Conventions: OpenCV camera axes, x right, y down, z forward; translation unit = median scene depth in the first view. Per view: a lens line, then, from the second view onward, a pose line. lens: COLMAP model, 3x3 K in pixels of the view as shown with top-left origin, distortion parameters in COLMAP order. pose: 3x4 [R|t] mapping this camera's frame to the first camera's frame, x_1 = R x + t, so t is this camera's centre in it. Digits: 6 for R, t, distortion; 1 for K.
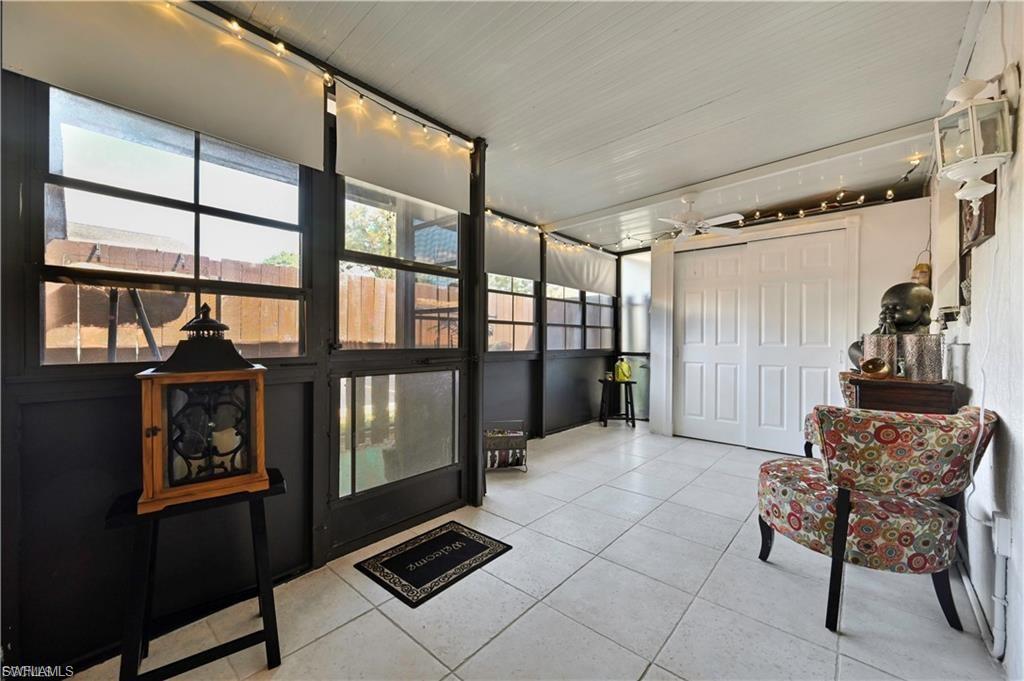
lens RADIAL K [[402.7, 0, 512.0], [0, 402.7, 340.5], [0, 0, 1]] dist [-0.000800, -0.000236]
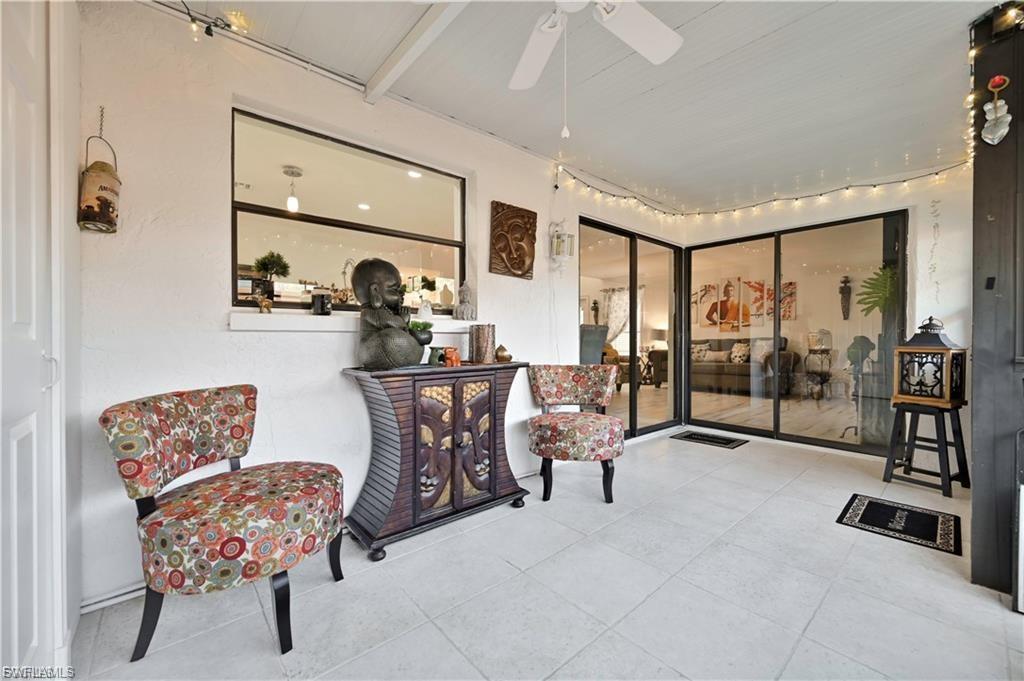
lens RADIAL K [[402.7, 0, 512.0], [0, 402.7, 340.5], [0, 0, 1]] dist [-0.000800, -0.000236]
pose [[-0.990849, -0.004279, 0.134905, 0.785731], [-0.003357, 0.999969, 0.007062, 0.022633], [-0.134931, 0.006545, -0.990833, 2.381554]]
